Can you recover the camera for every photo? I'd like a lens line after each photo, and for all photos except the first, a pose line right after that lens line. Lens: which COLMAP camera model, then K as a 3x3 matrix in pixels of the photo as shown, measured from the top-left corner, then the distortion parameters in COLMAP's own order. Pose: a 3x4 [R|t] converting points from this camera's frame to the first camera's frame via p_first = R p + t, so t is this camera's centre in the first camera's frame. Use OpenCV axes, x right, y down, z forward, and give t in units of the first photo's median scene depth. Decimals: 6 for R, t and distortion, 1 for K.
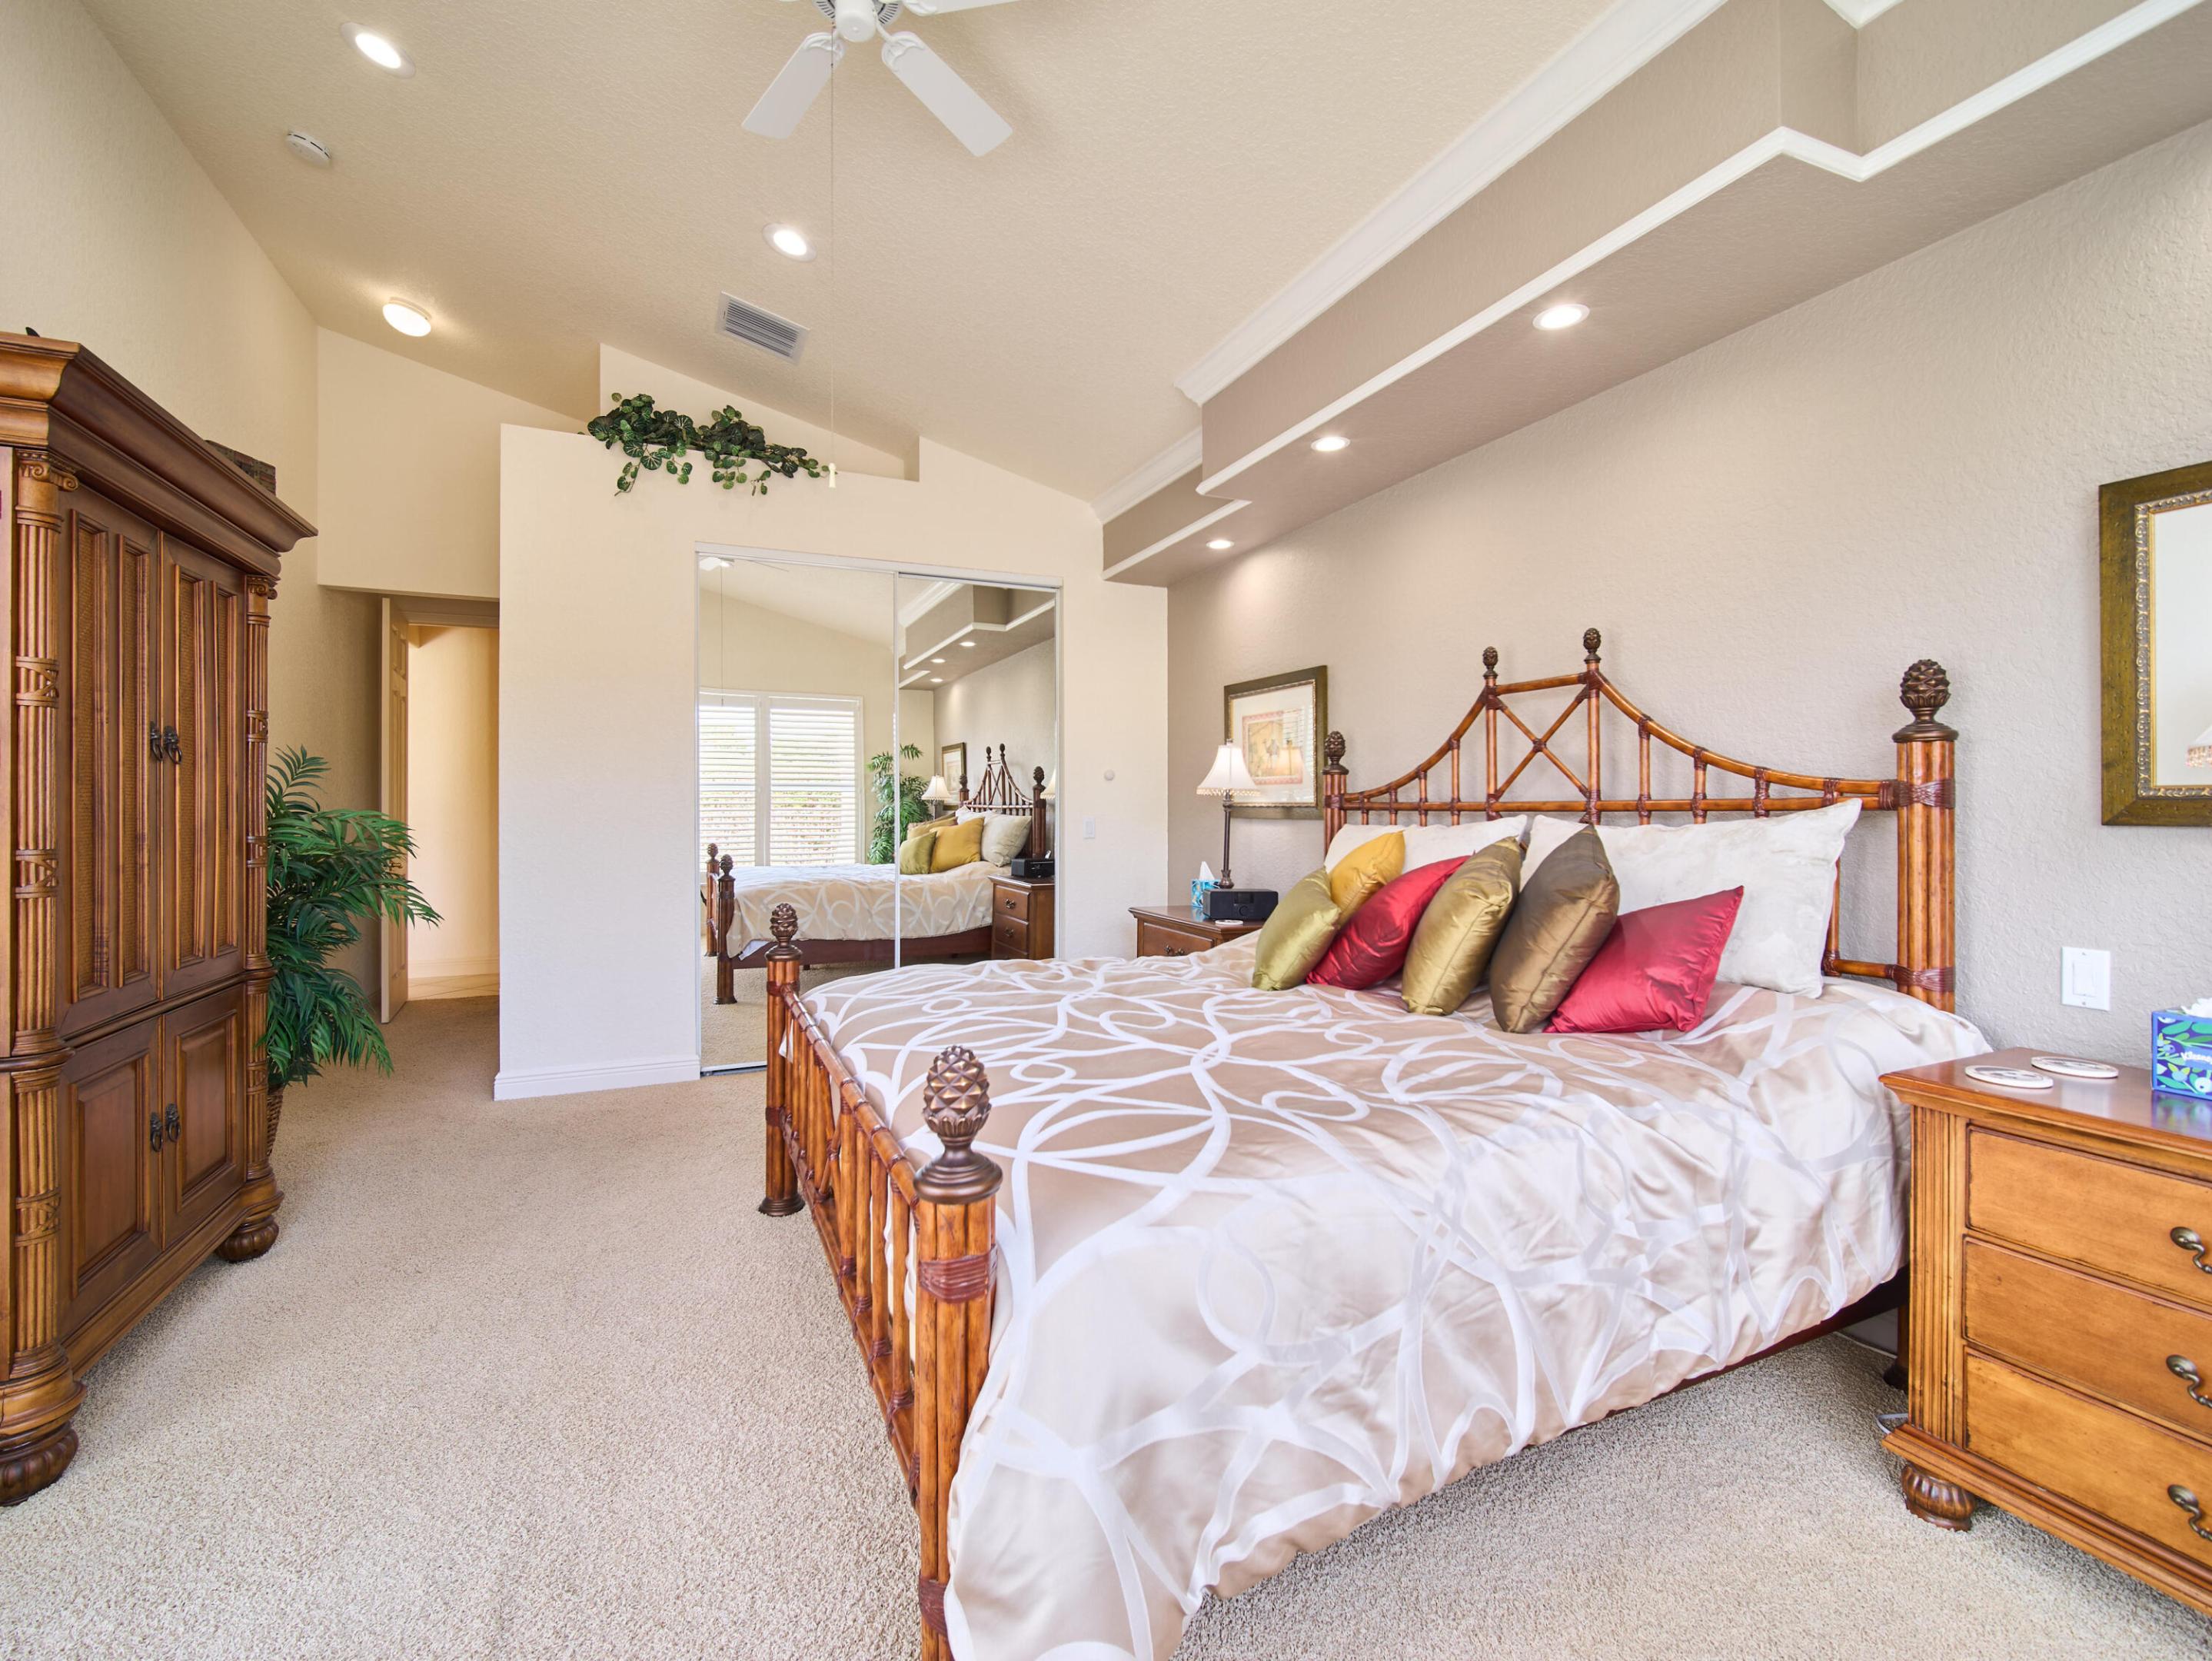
lens RADIAL K [[972.9, 0, 1105.0], [0, 972.9, 842.5], [0, 0, 1]] dist [-0.003503, -0.000939]
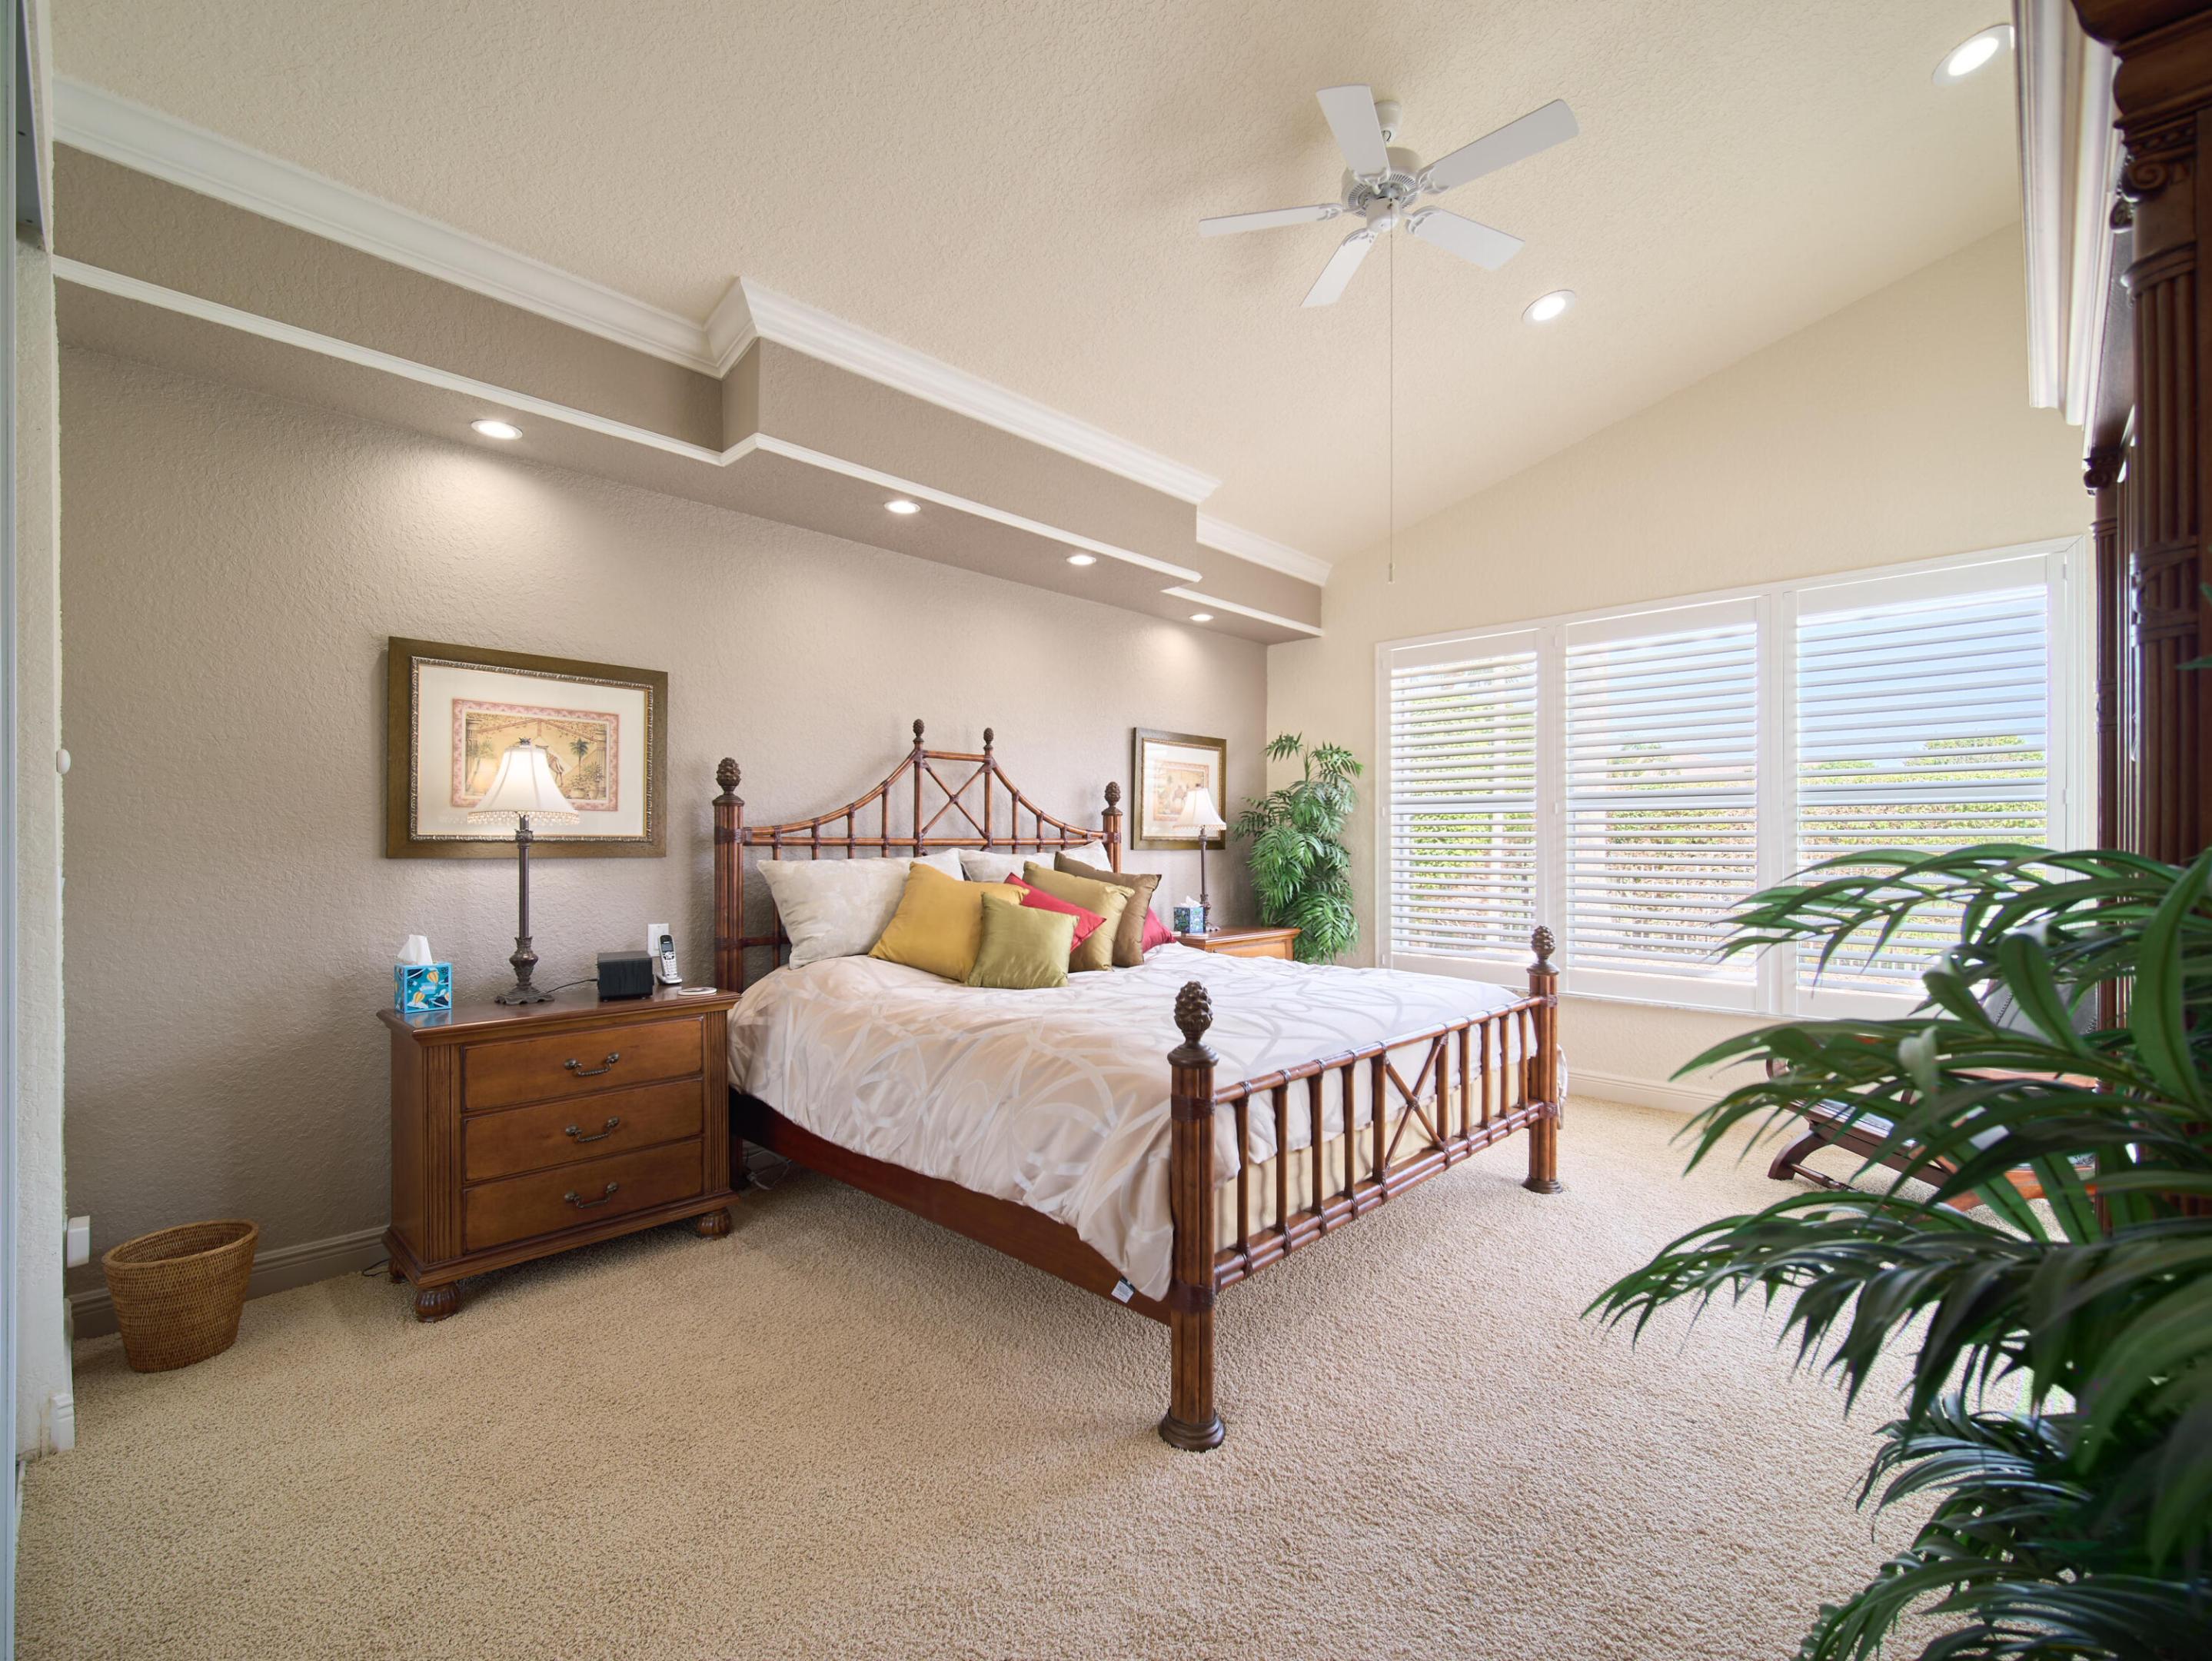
lens RADIAL K [[972.9, 0, 1105.0], [0, 972.9, 842.5], [0, 0, 1]] dist [-0.003503, -0.000939]
pose [[-0.373375, 0.004463, 0.927670, -0.905484], [0.033179, 0.999413, 0.008546, -0.041654], [-0.927087, 0.033970, -0.373303, 1.282738]]
